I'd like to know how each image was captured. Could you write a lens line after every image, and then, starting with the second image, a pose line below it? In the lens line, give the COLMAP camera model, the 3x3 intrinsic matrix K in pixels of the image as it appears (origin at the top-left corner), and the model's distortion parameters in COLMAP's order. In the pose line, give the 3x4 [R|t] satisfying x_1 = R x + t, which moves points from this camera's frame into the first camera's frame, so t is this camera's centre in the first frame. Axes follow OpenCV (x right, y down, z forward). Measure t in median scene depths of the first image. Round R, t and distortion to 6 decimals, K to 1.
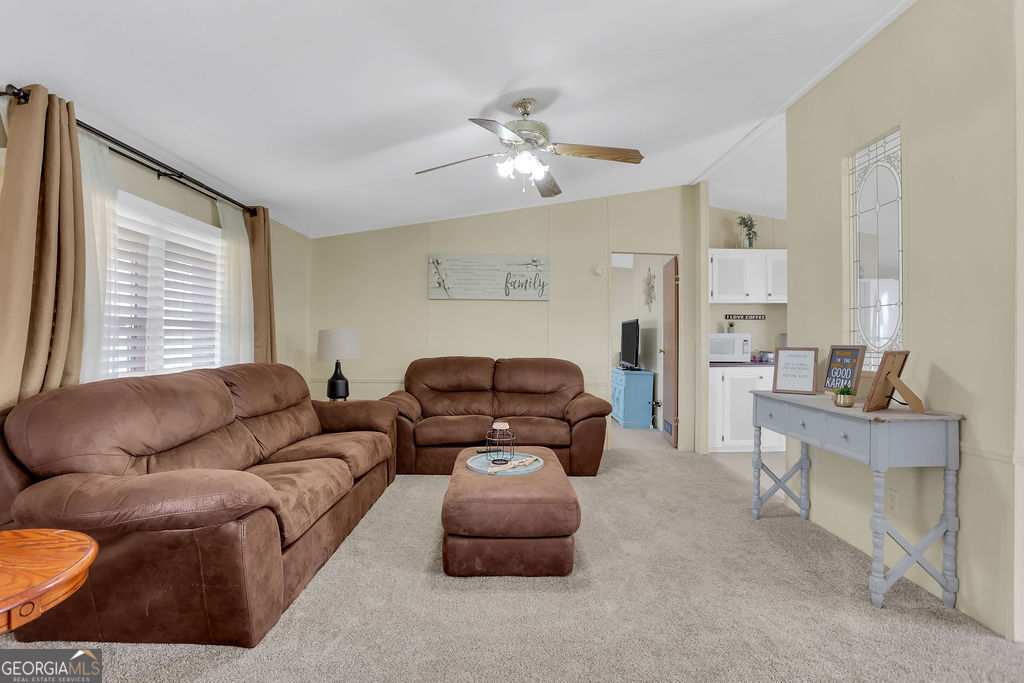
lens RADIAL K [[502.5, 0, 510.4], [0, 502.5, 337.6], [0, 0, 1]] dist [-0.086968, 0.039573]
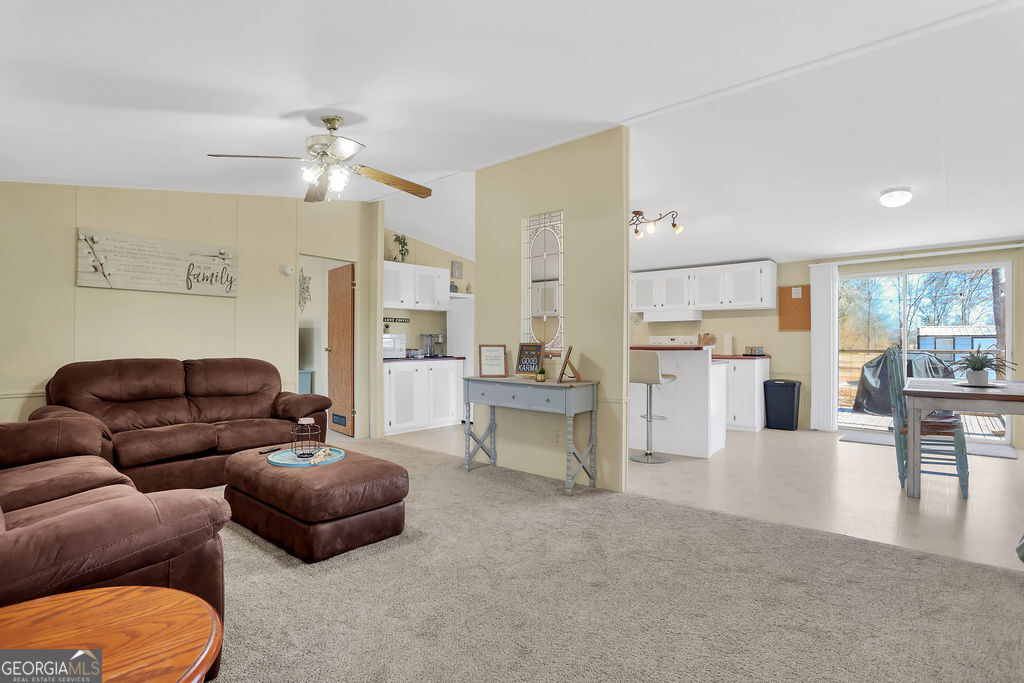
lens RADIAL K [[505.9, 0, 518.2], [0, 505.9, 340.2], [0, 0, 1]] dist [-0.091527, 0.040633]
pose [[0.649823, 0.001058, 0.760085, -0.436432], [-0.005331, 0.999981, 0.003165, 0.001910], [-0.760067, -0.006109, 0.649816, -0.007969]]
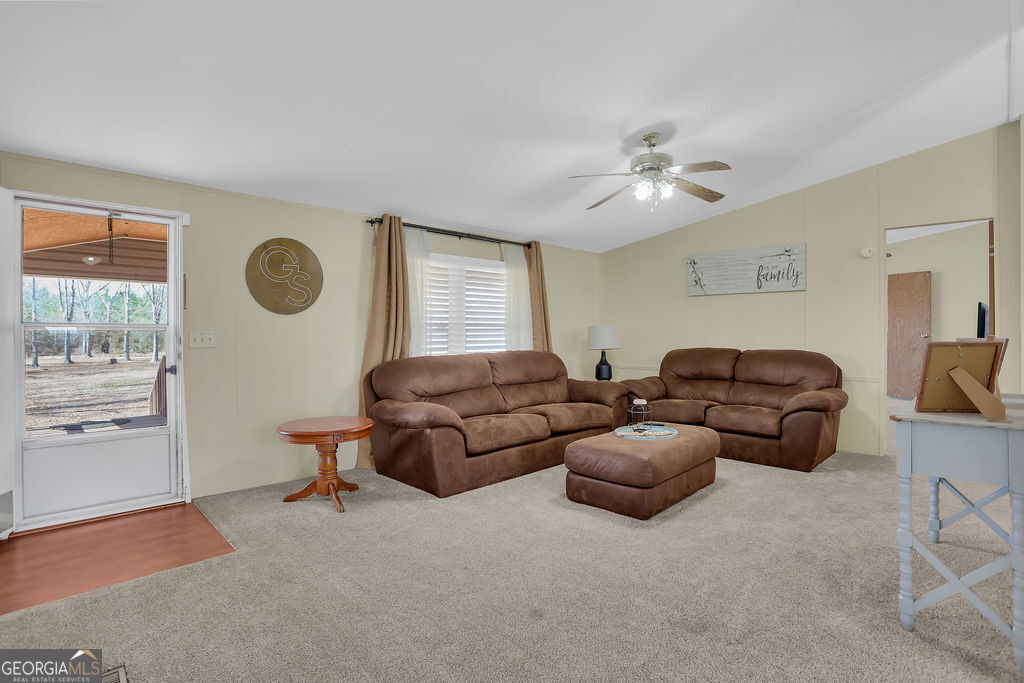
lens RADIAL K [[505.9, 0, 518.2], [0, 505.9, 340.2], [0, 0, 1]] dist [-0.091527, 0.040633]
pose [[0.704951, -0.001784, -0.709254, 0.549230], [0.015076, 0.999809, 0.012469, 0.002229], [0.709096, -0.019483, 0.704843, -0.079066]]
